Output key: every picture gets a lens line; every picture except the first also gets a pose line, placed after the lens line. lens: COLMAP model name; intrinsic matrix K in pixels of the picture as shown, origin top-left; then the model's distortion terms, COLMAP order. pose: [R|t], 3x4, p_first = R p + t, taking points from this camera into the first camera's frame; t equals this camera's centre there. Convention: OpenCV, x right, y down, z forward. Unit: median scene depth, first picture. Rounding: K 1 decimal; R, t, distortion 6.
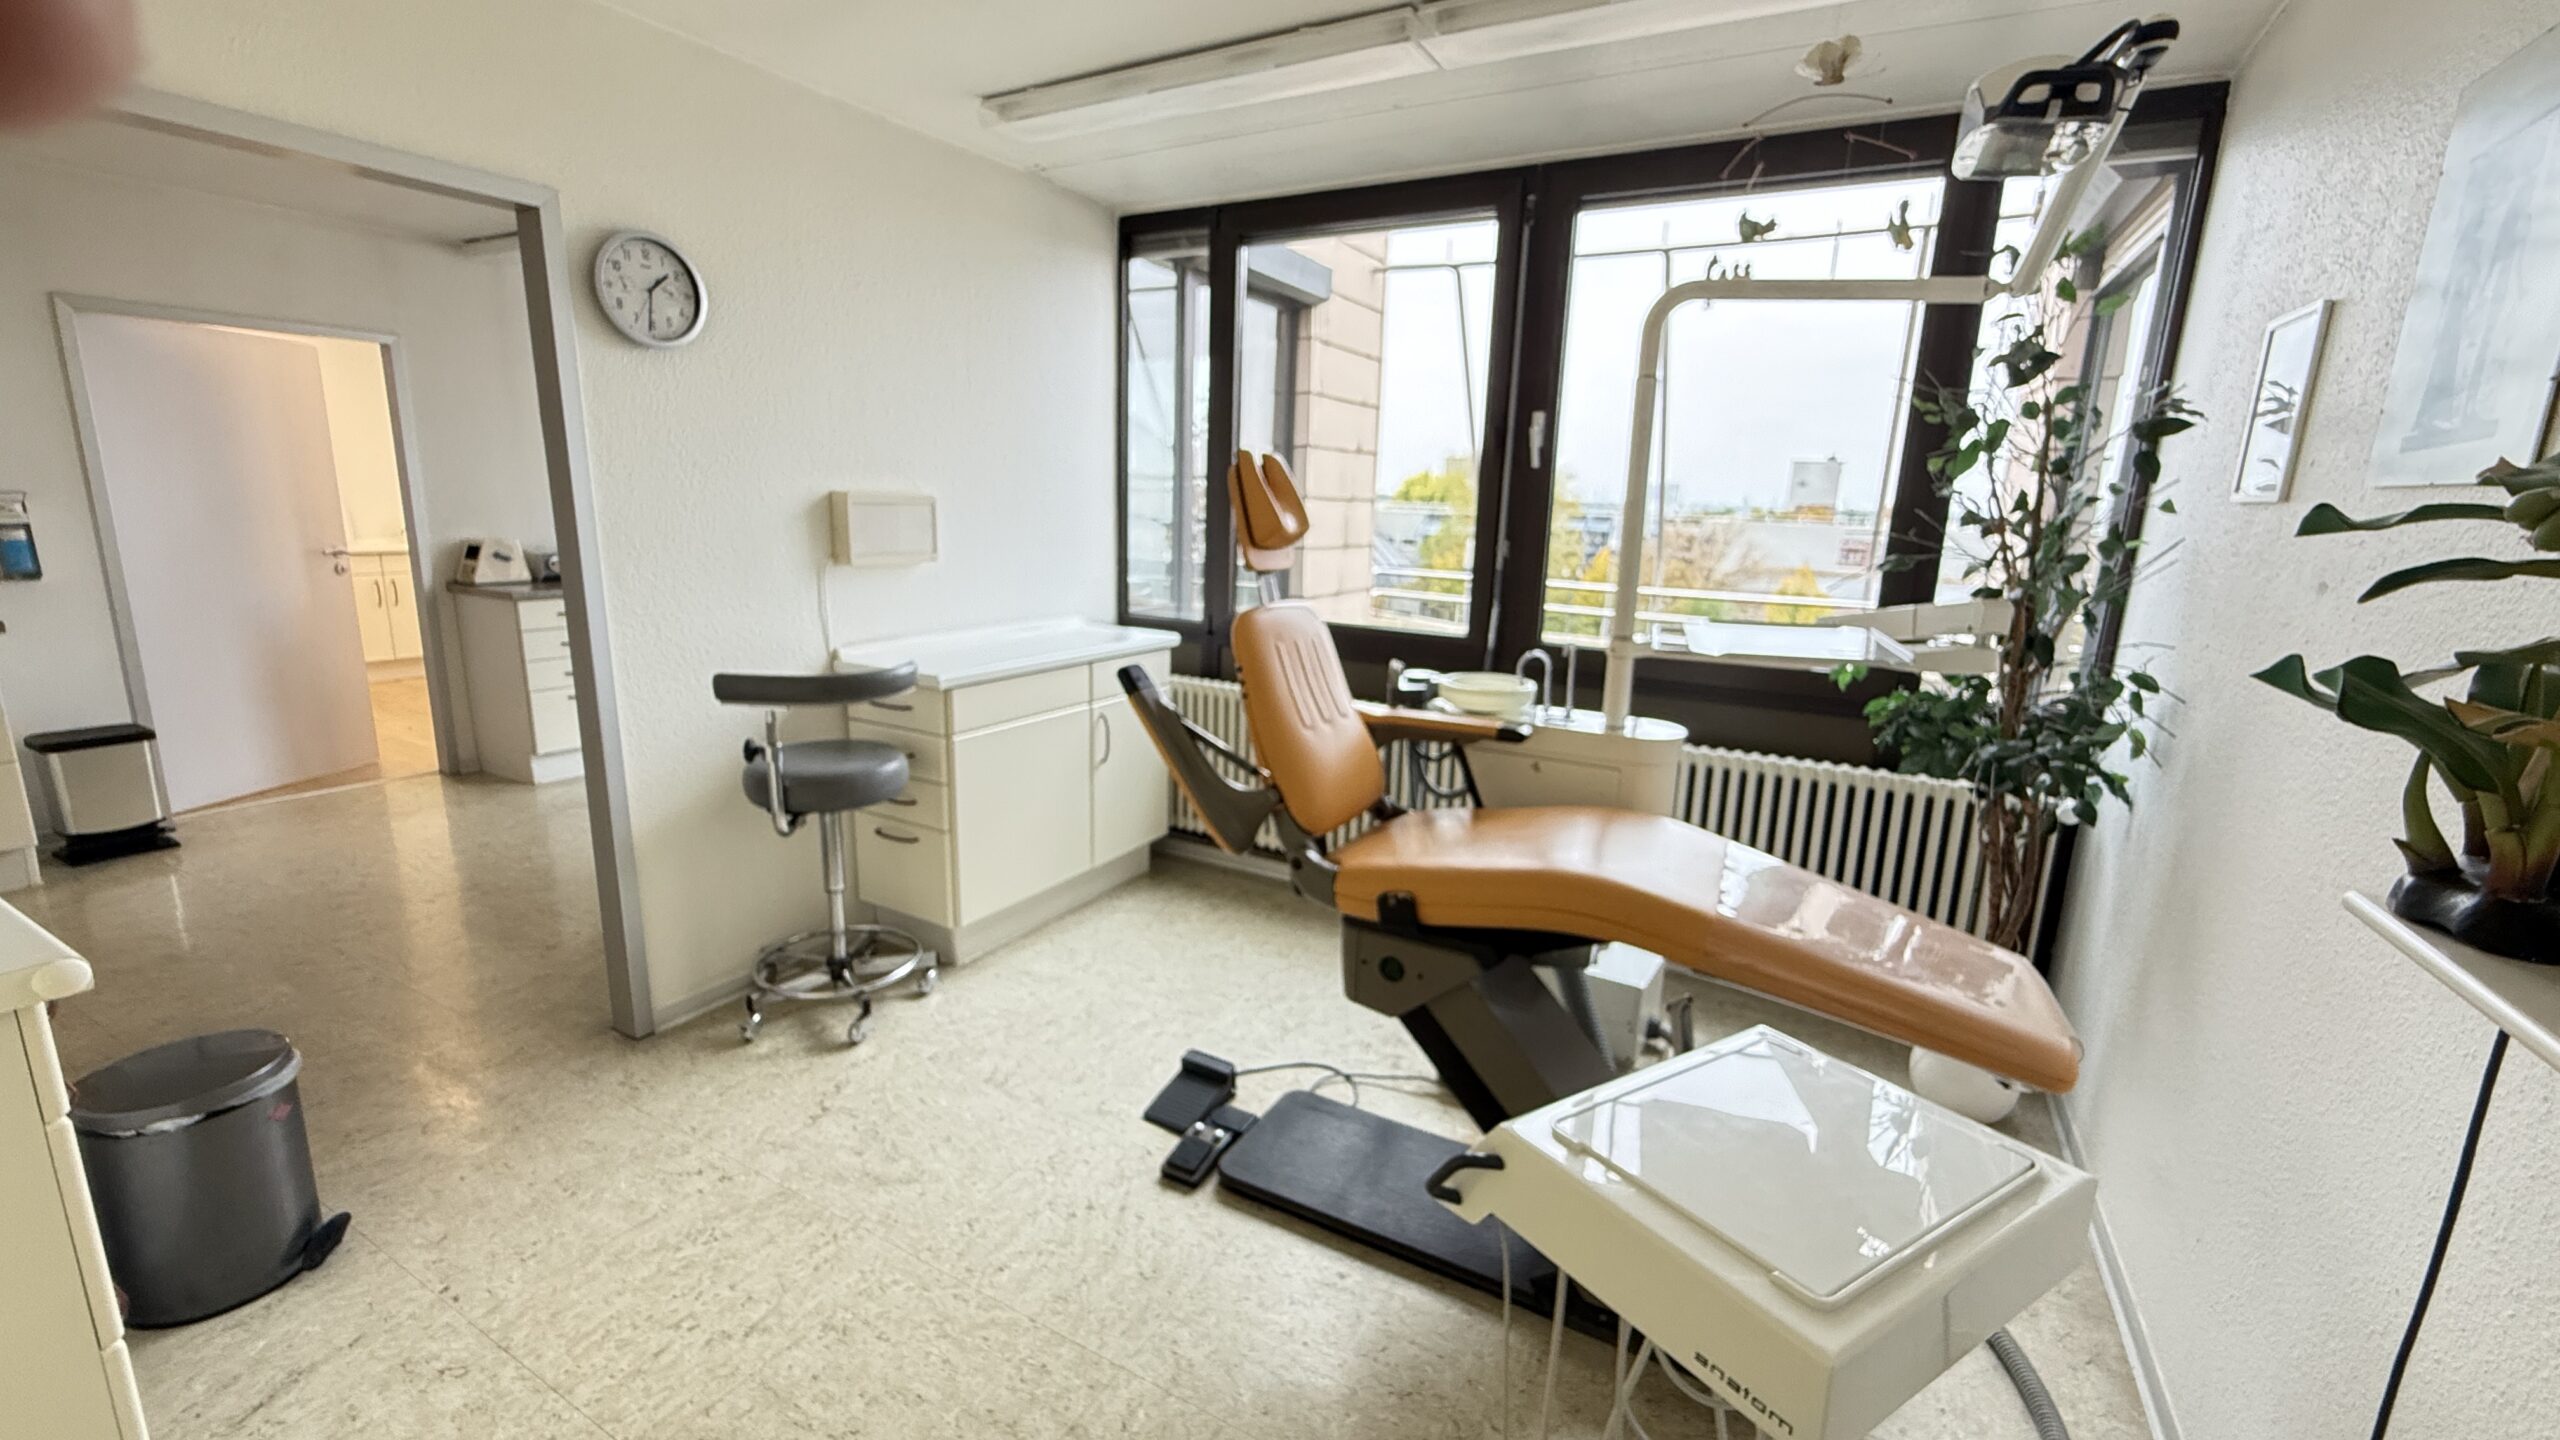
lens RADIAL K [[1018.1, 0, 1279.5], [0, 1018.1, 728.0], [0, 0, 1]] dist [-0.006512, 0.000102]
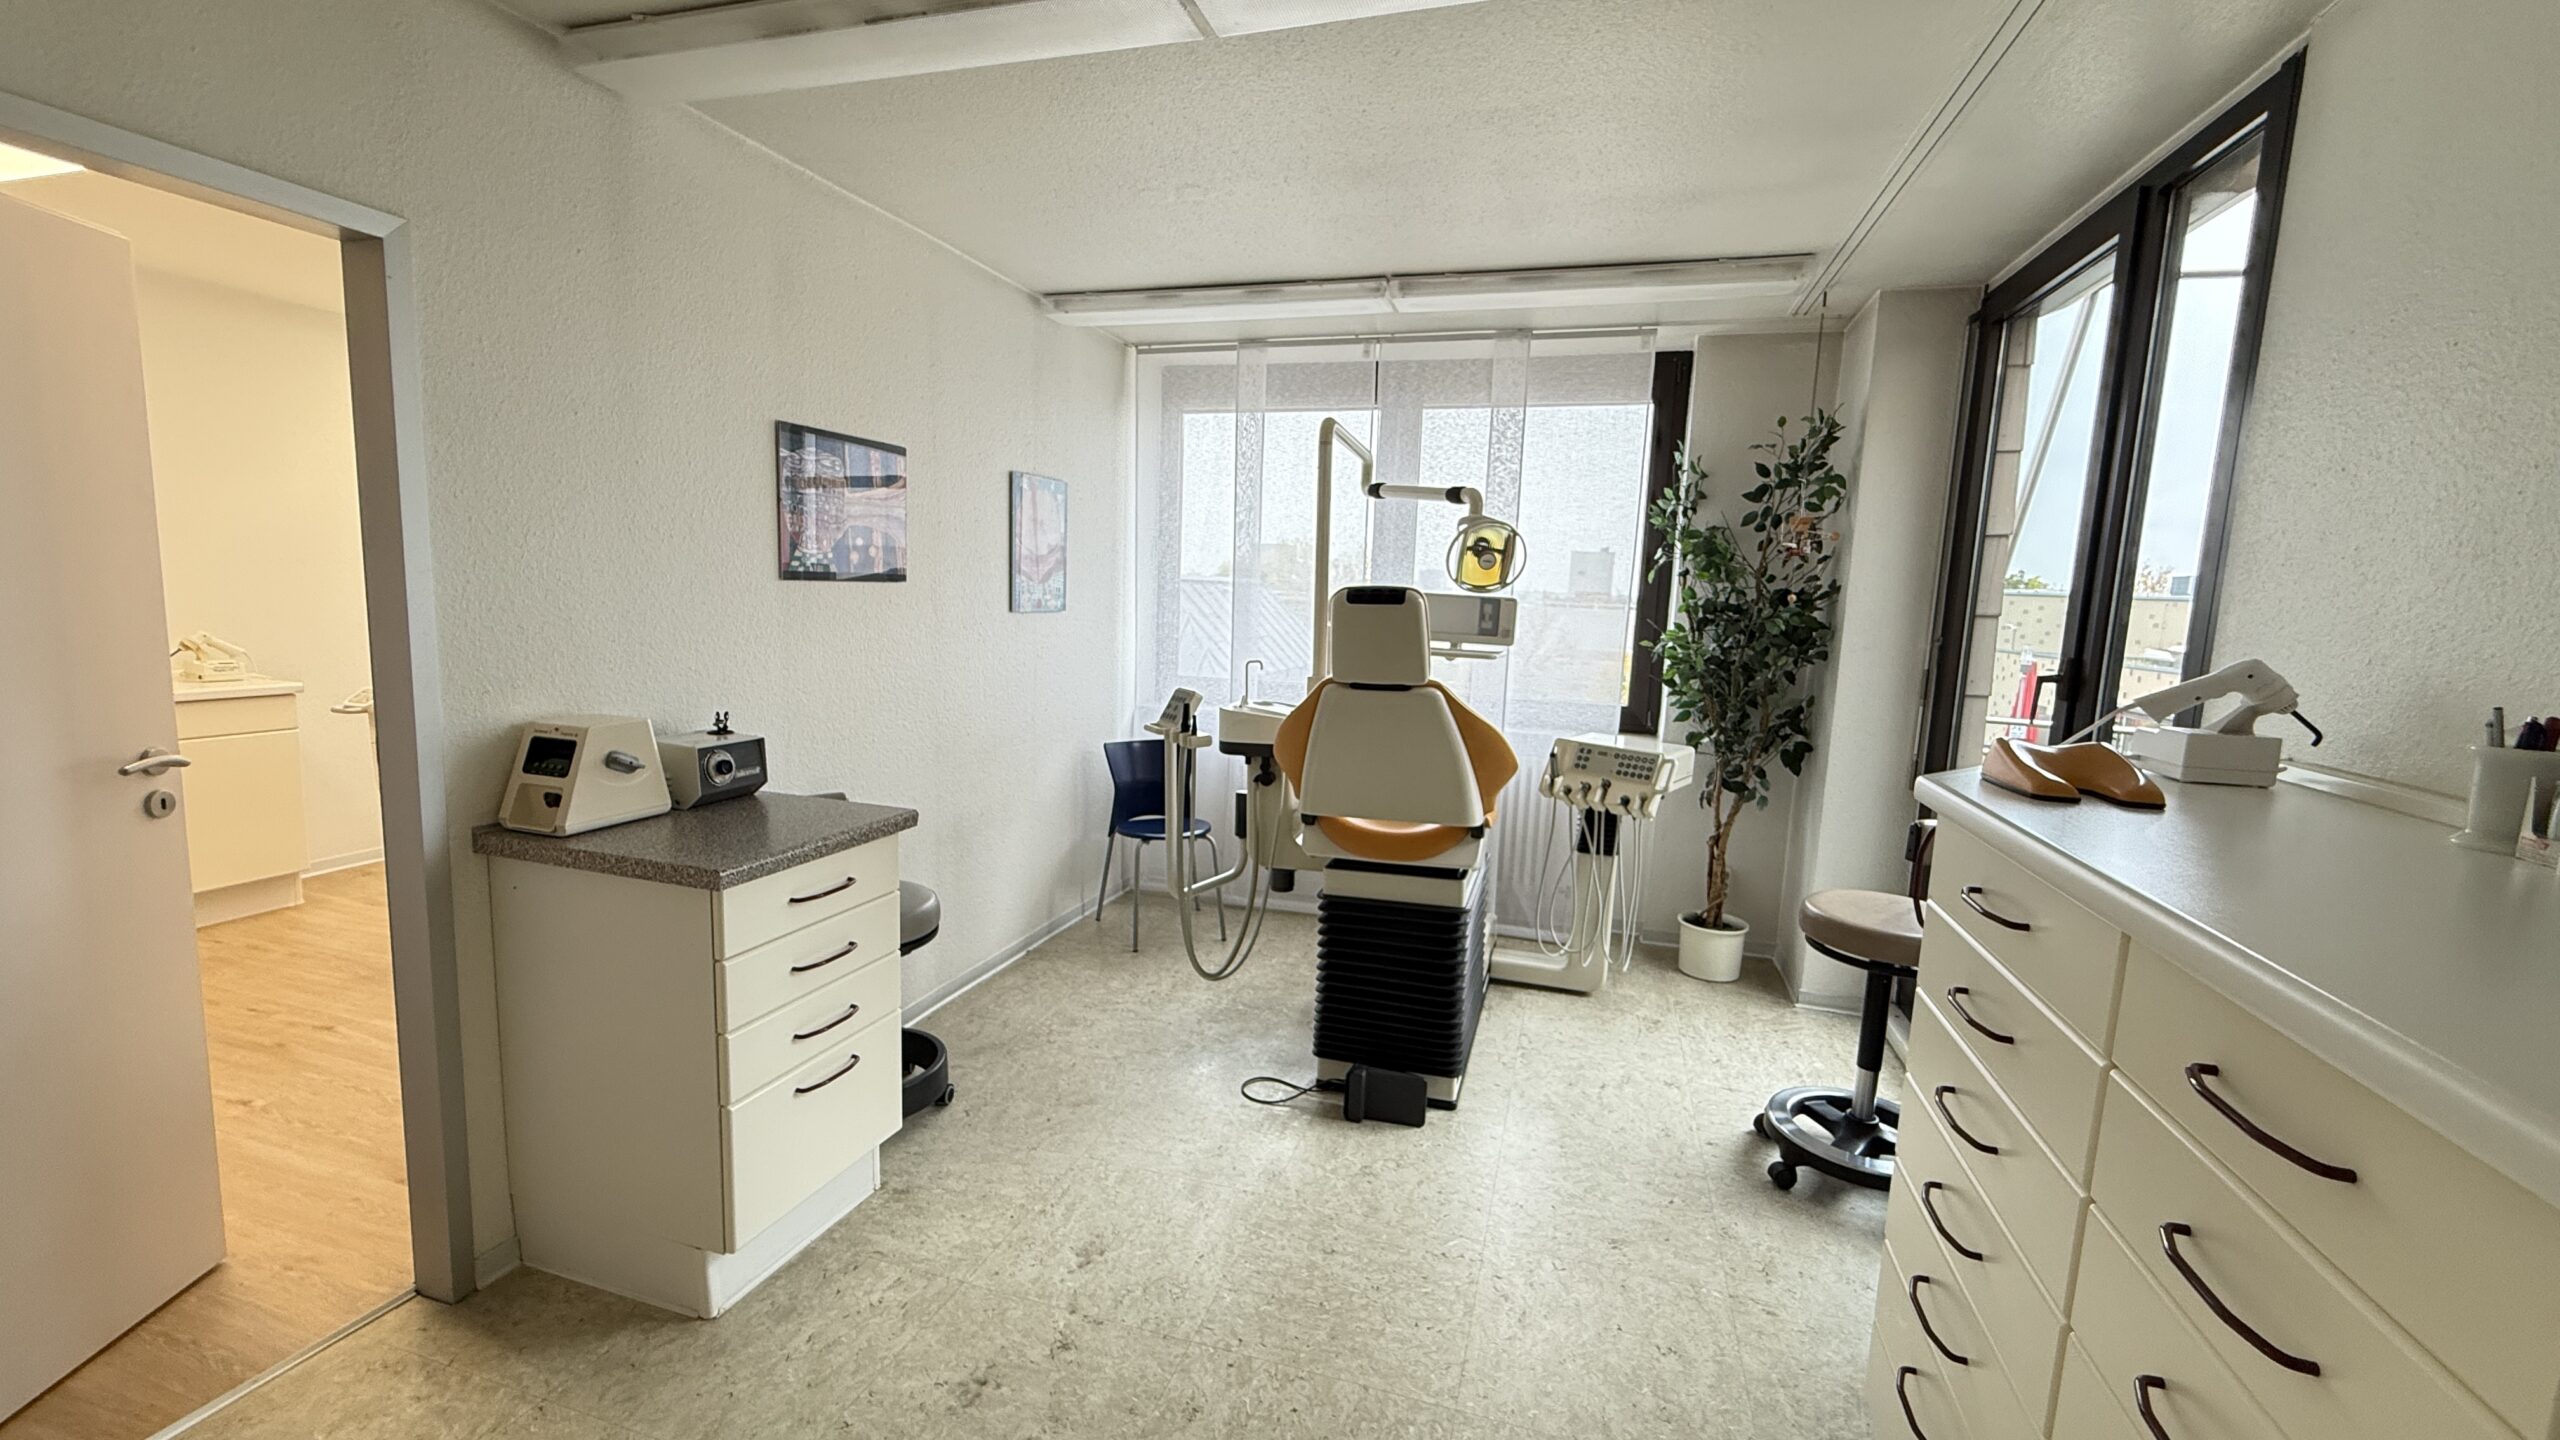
lens RADIAL K [[1018.1, 0, 1279.5], [0, 1018.1, 728.0], [0, 0, 1]] dist [-0.006512, 0.000102]
pose [[0.980590, -0.018628, 0.195182, -0.582589], [0.034103, 0.996507, -0.076226, -0.142029], [-0.193081, 0.081403, 0.977800, 0.536503]]
